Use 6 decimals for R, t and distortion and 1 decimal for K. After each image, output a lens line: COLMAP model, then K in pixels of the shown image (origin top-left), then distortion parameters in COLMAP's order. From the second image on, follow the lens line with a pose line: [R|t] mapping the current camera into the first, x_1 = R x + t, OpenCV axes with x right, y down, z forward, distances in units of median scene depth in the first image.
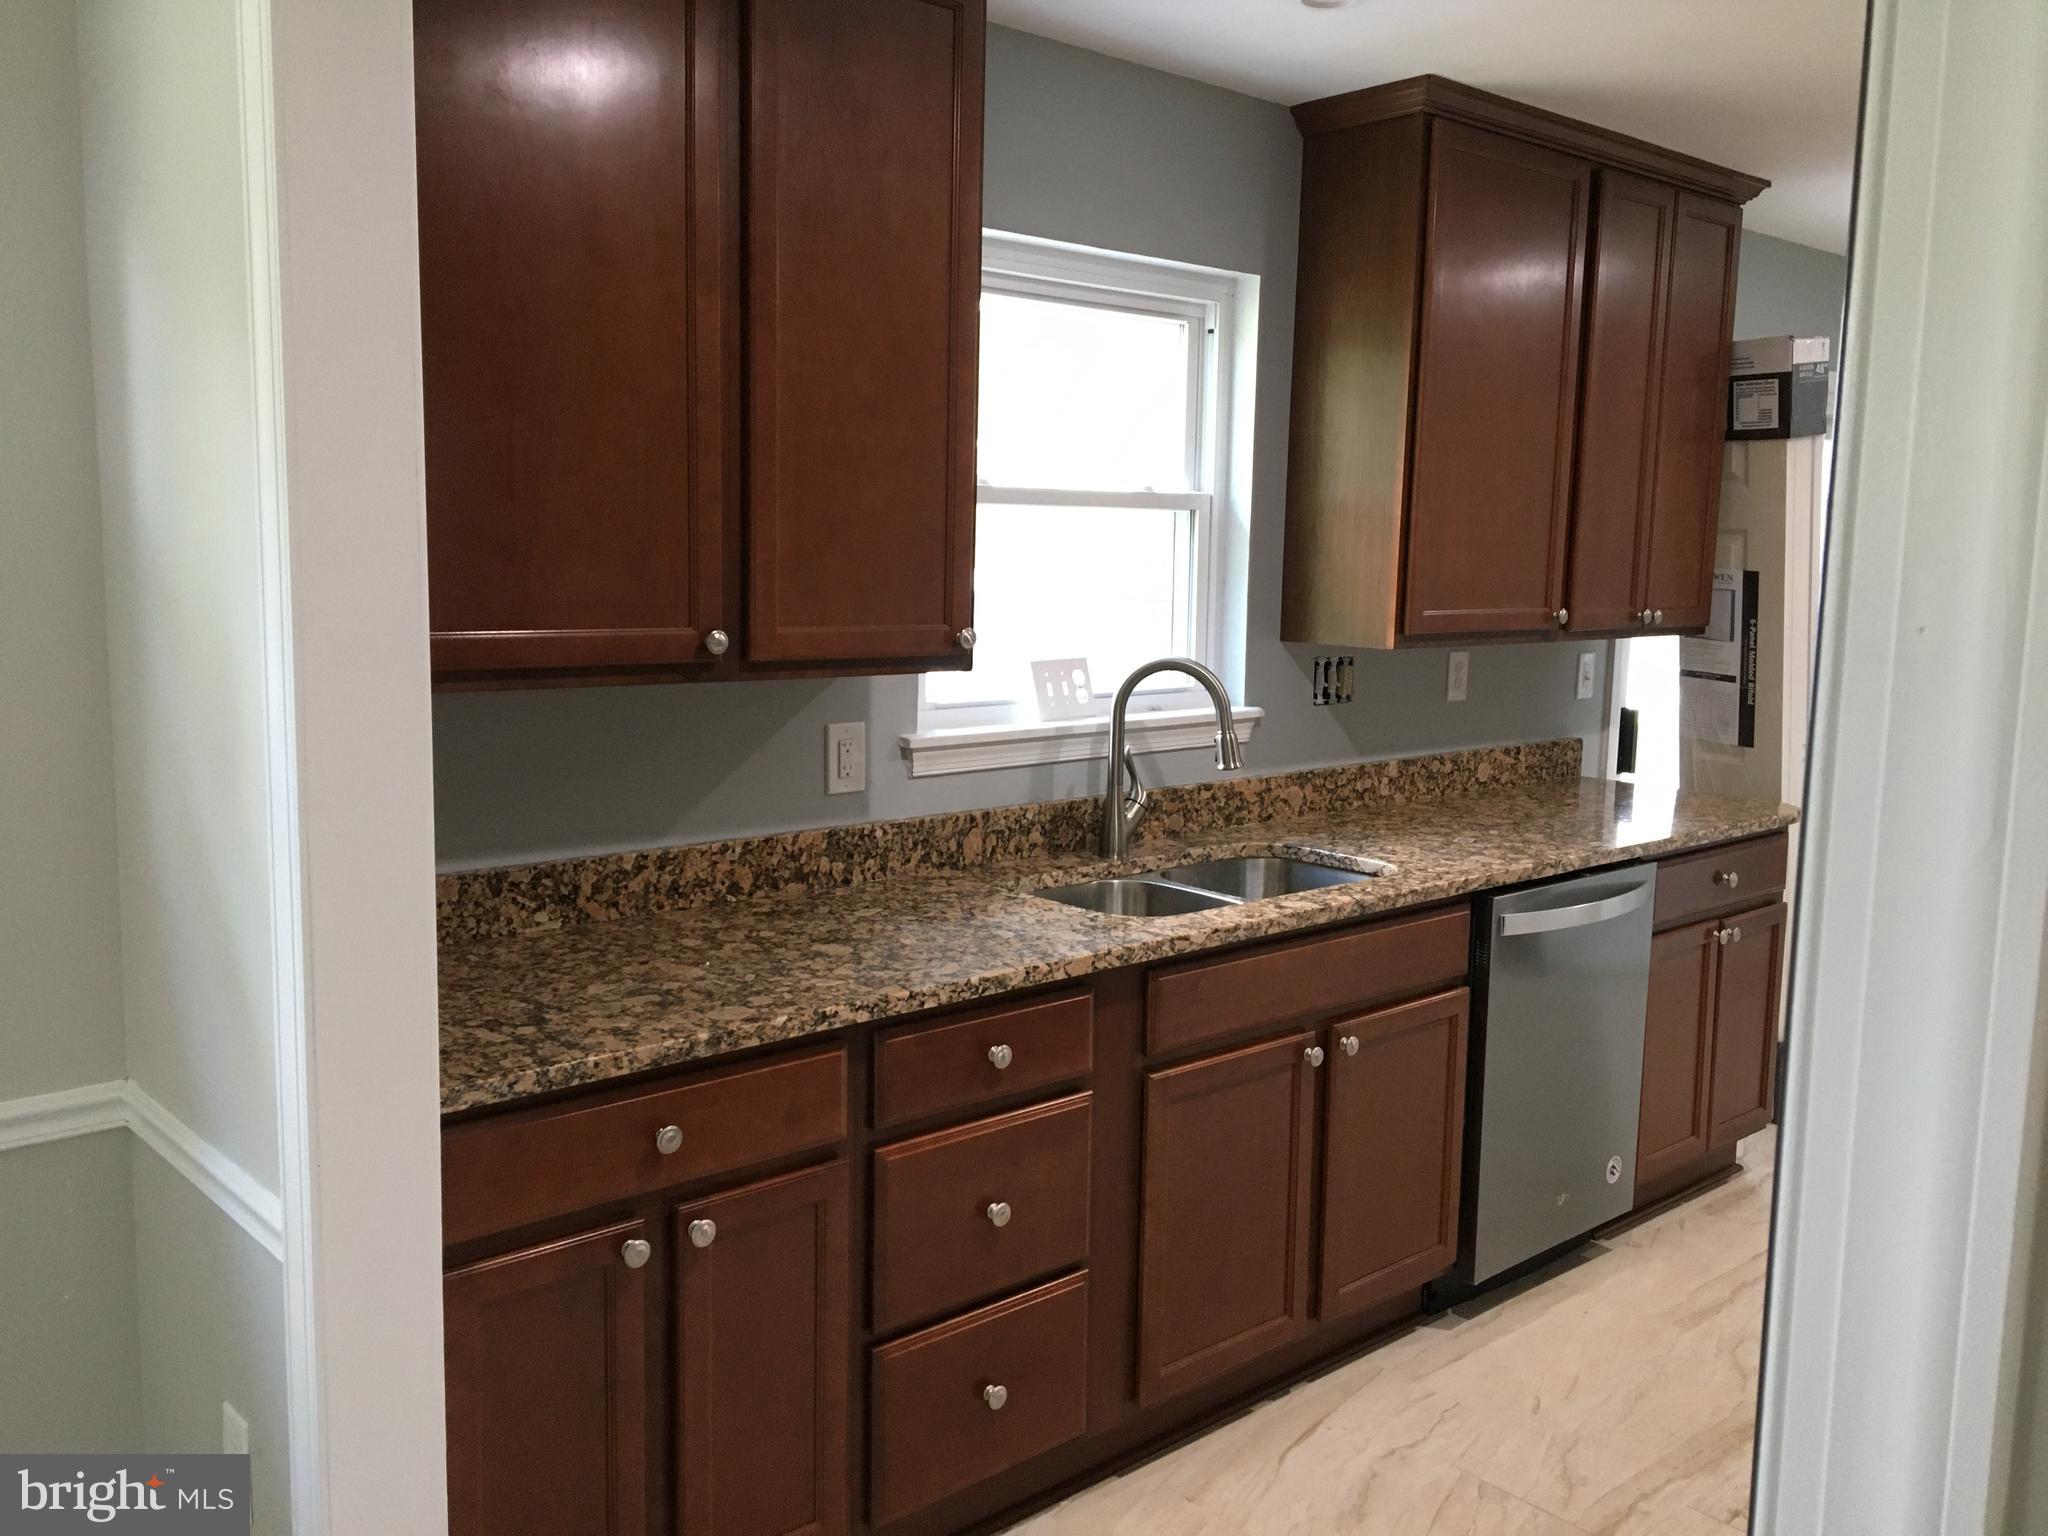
lens RADIAL K [[1728.7, 0, 1028.7], [0, 1728.7, 761.5], [0, 0, 1]] dist [0.057532, -0.014965]
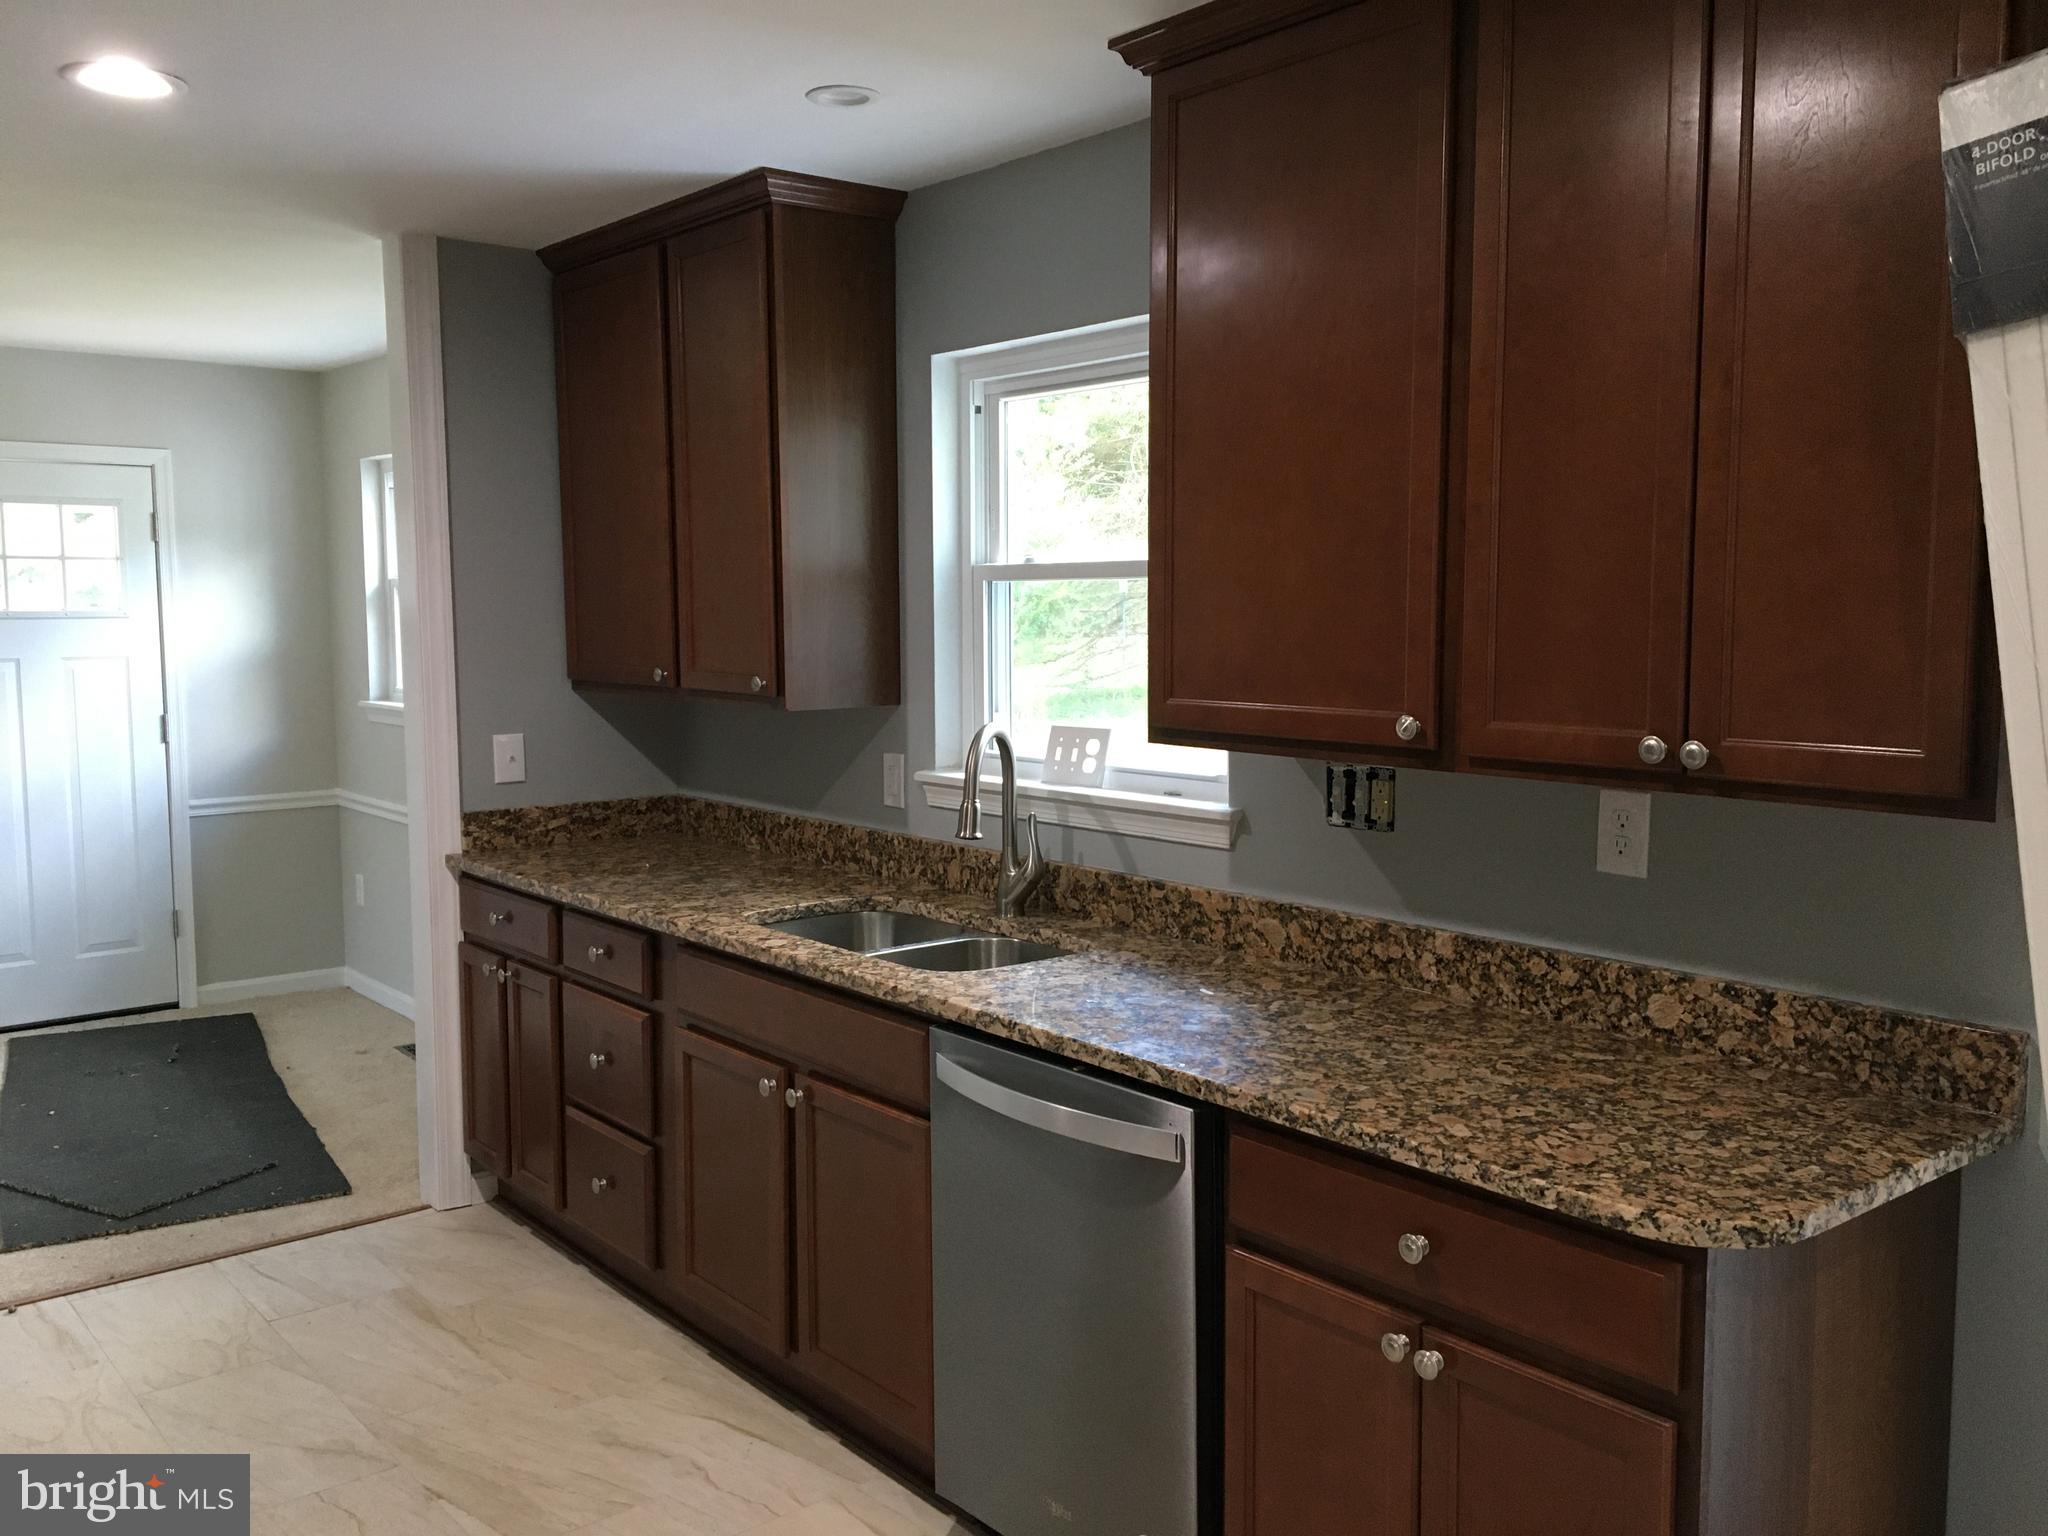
lens RADIAL K [[1728.7, 0, 1030.0], [0, 1728.7, 769.0], [0, 0, 1]] dist [0.057532, -0.014965]
pose [[-0.046552, 0.077696, -0.995890, 0.983718], [-0.129557, 0.988080, 0.083143, -0.109332], [0.990479, 0.132895, -0.035930, 0.953839]]
